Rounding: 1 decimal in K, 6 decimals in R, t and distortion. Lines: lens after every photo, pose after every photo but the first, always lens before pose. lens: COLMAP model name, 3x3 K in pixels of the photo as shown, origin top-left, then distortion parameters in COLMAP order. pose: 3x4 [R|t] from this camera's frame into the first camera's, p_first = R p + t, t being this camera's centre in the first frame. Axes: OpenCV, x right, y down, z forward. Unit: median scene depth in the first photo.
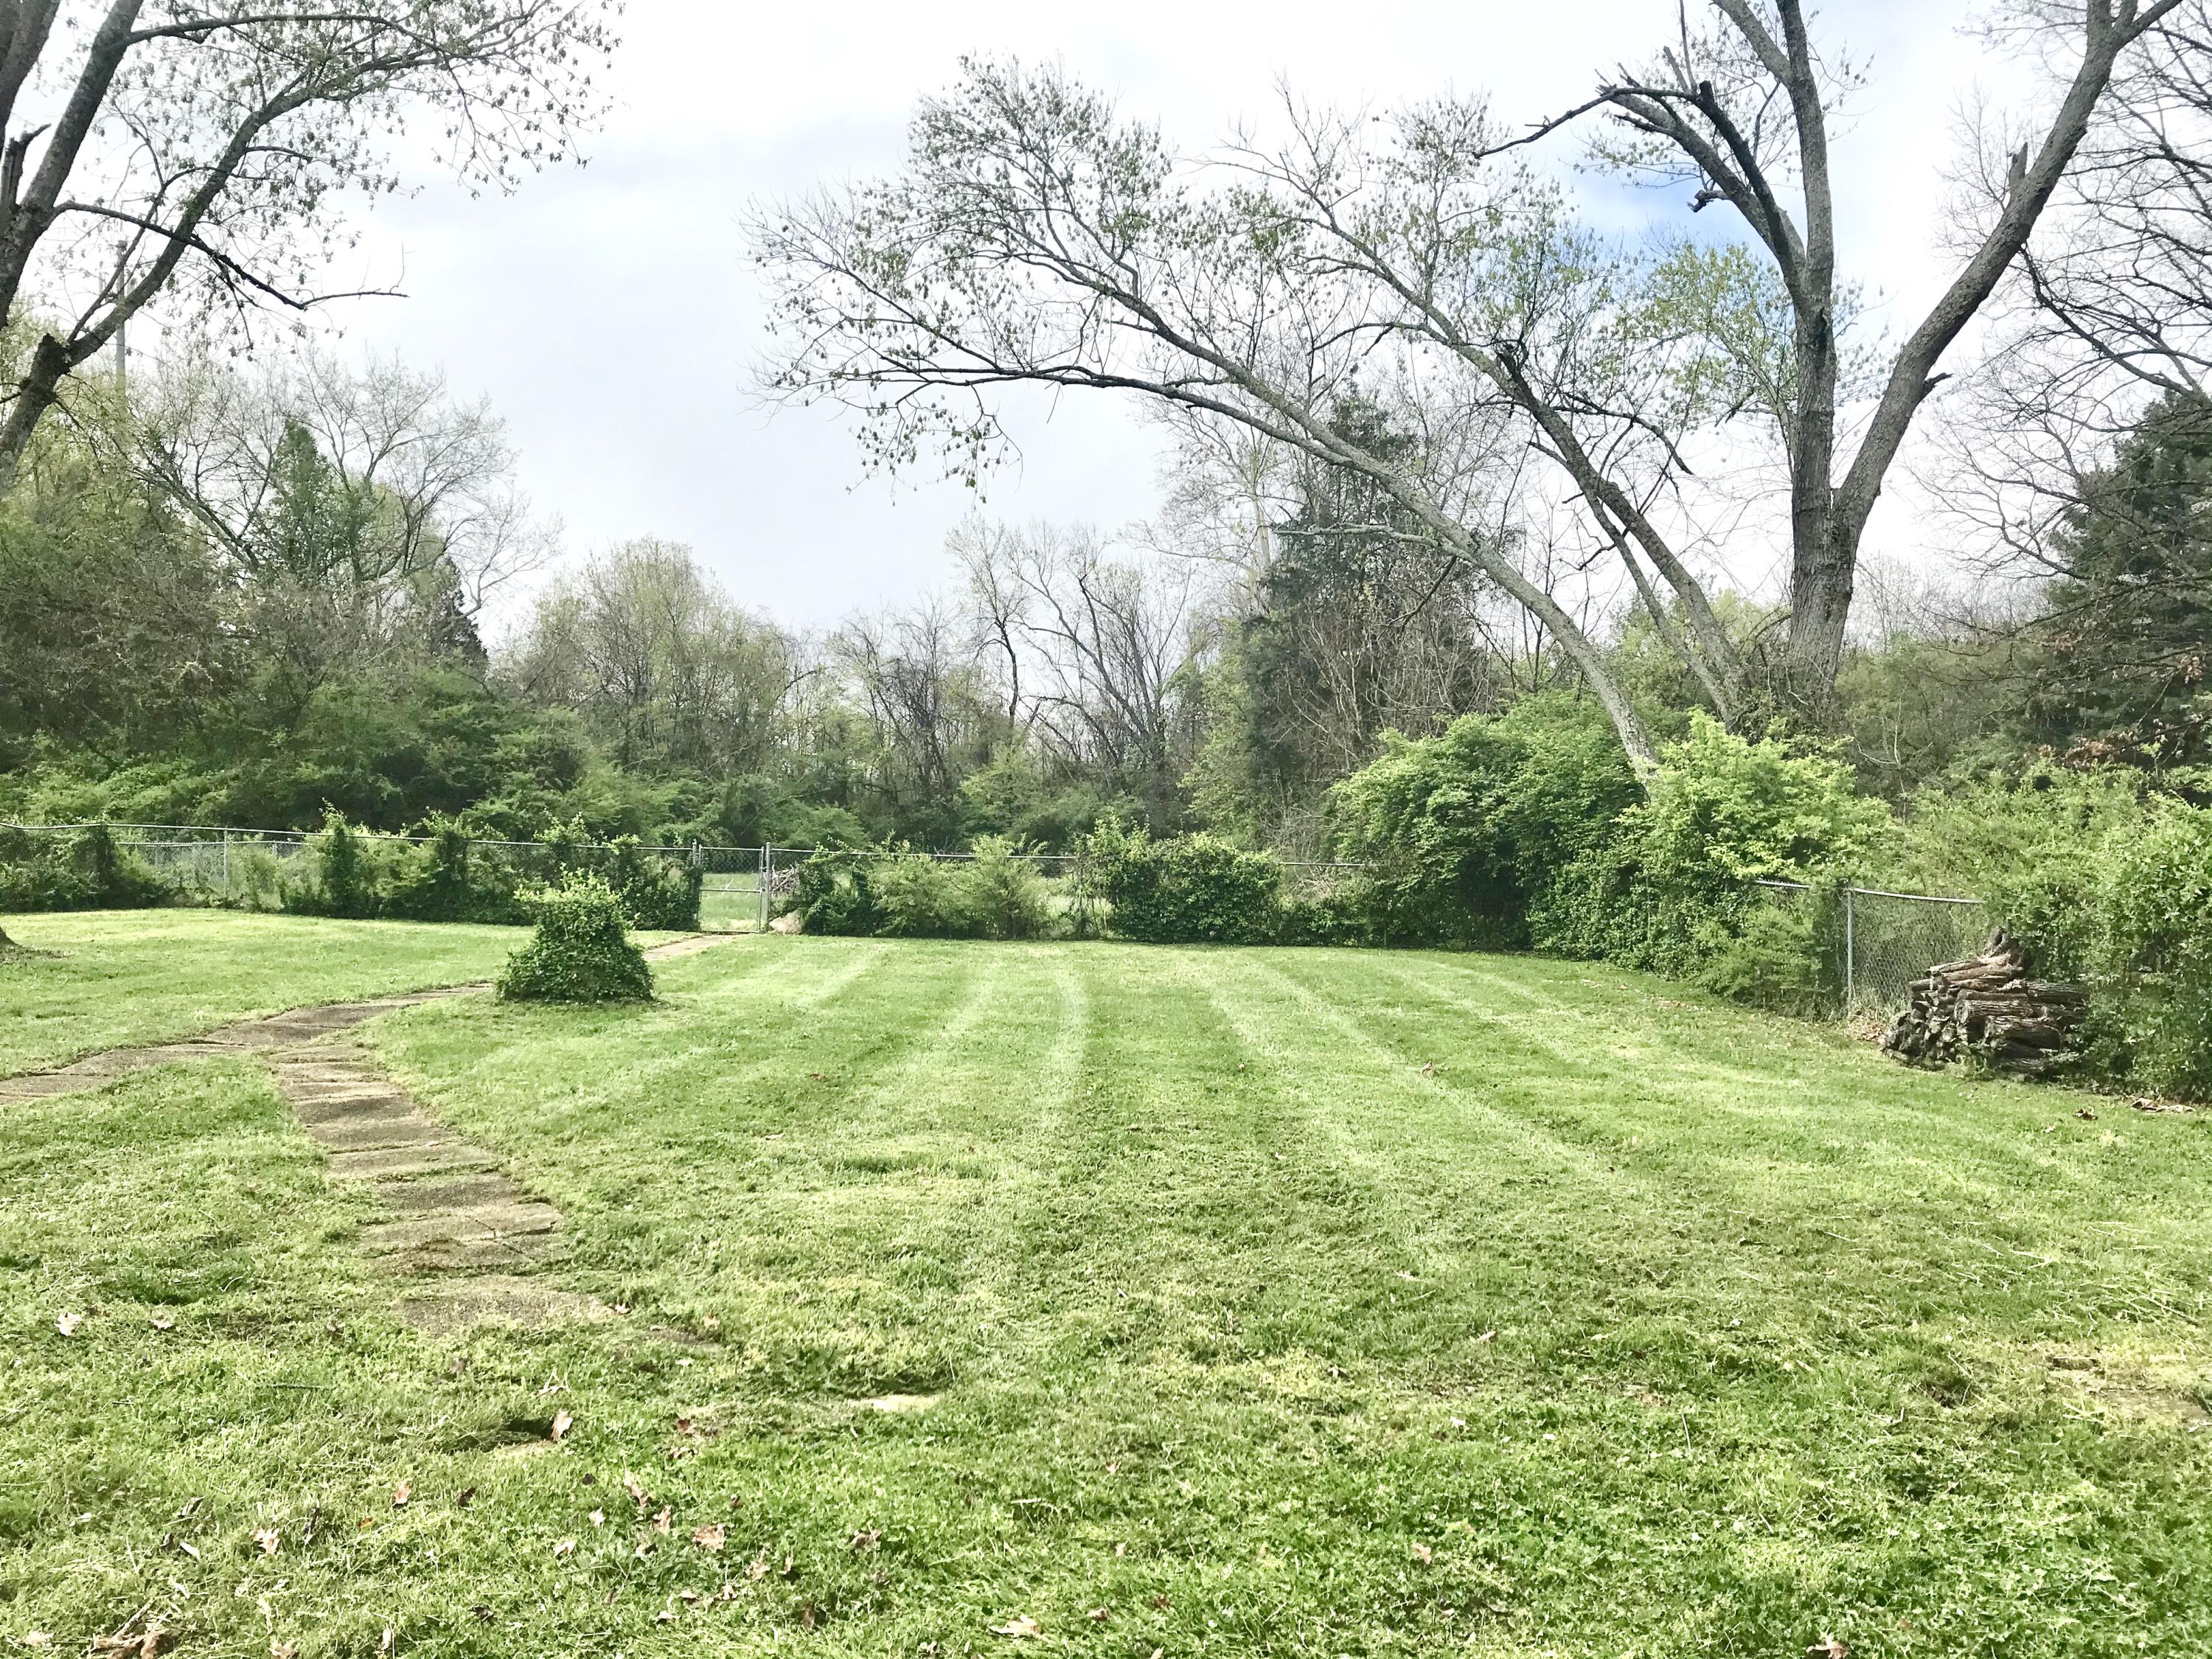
lens RADIAL K [[1854.7, 0, 1106.0], [0, 1854.7, 829.5], [0, 0, 1]] dist [0.082059, -0.141319]
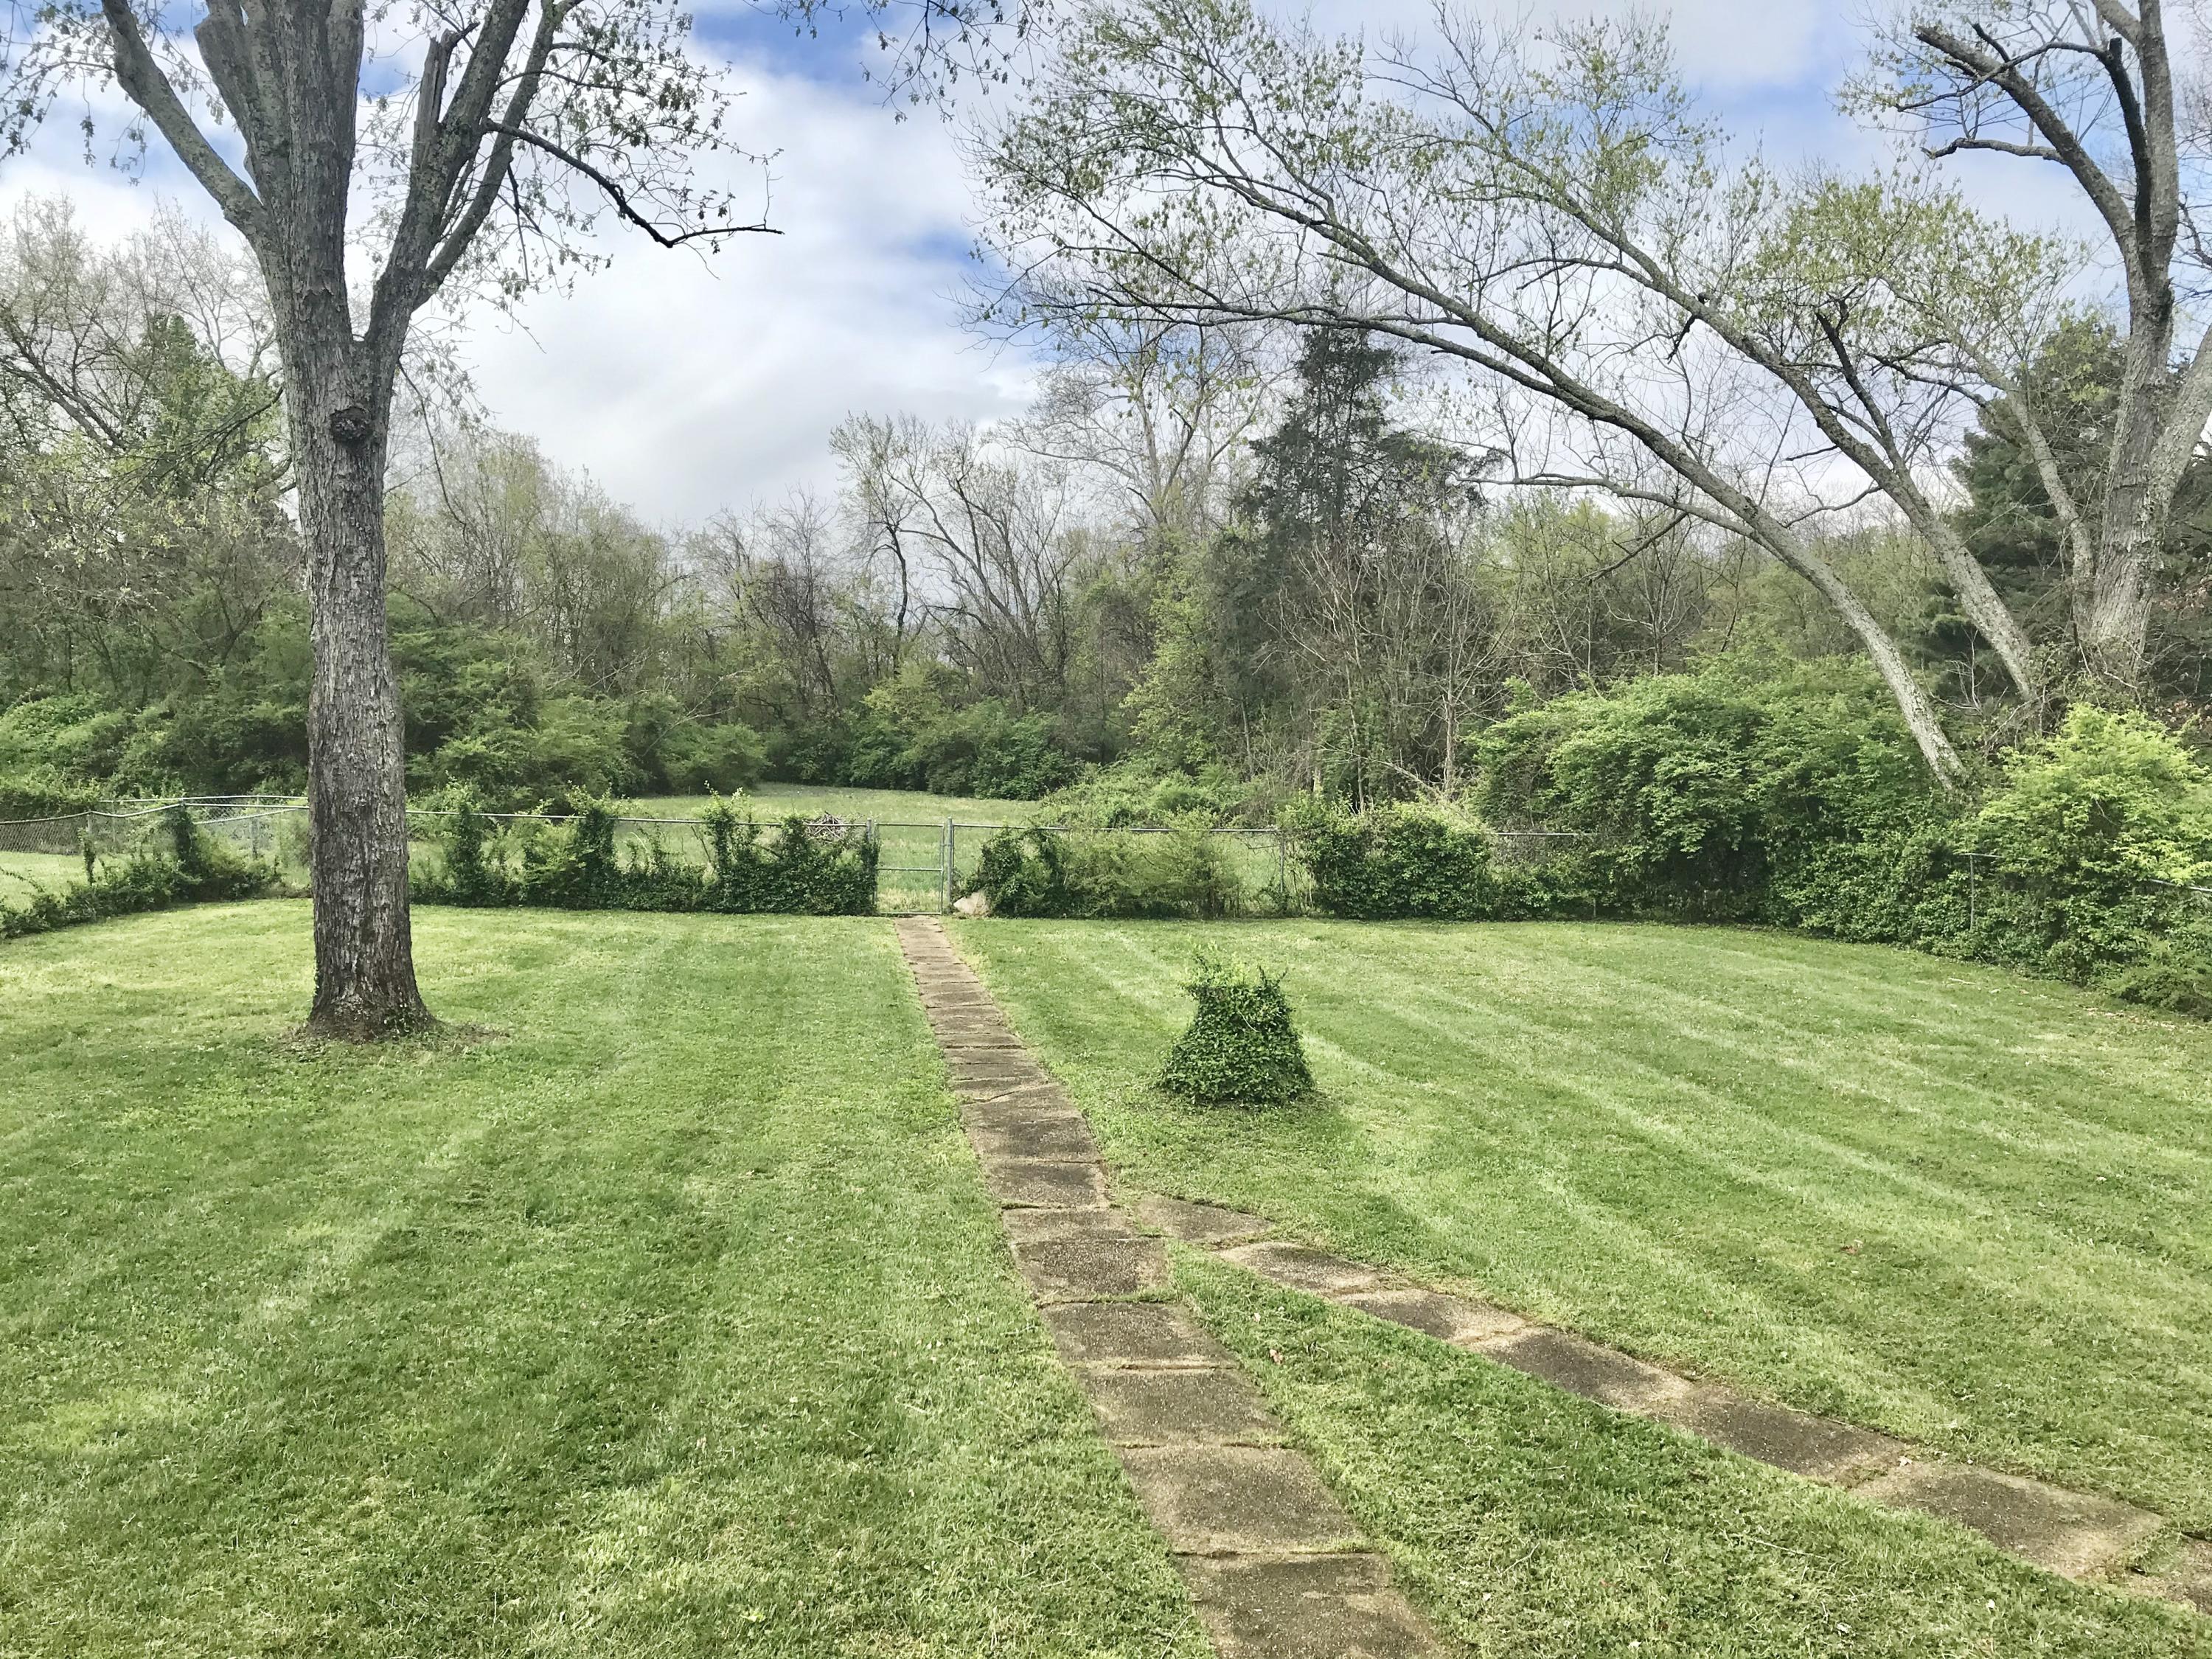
lens RADIAL K [[1854.7, 0, 1106.0], [0, 1854.7, 829.5], [0, 0, 1]] dist [0.082059, -0.141319]
pose [[0.990084, -0.012418, 0.139924, -0.234604], [0.003780, 0.998080, 0.061827, -0.043595], [-0.140423, -0.060685, 0.988230, 0.078726]]
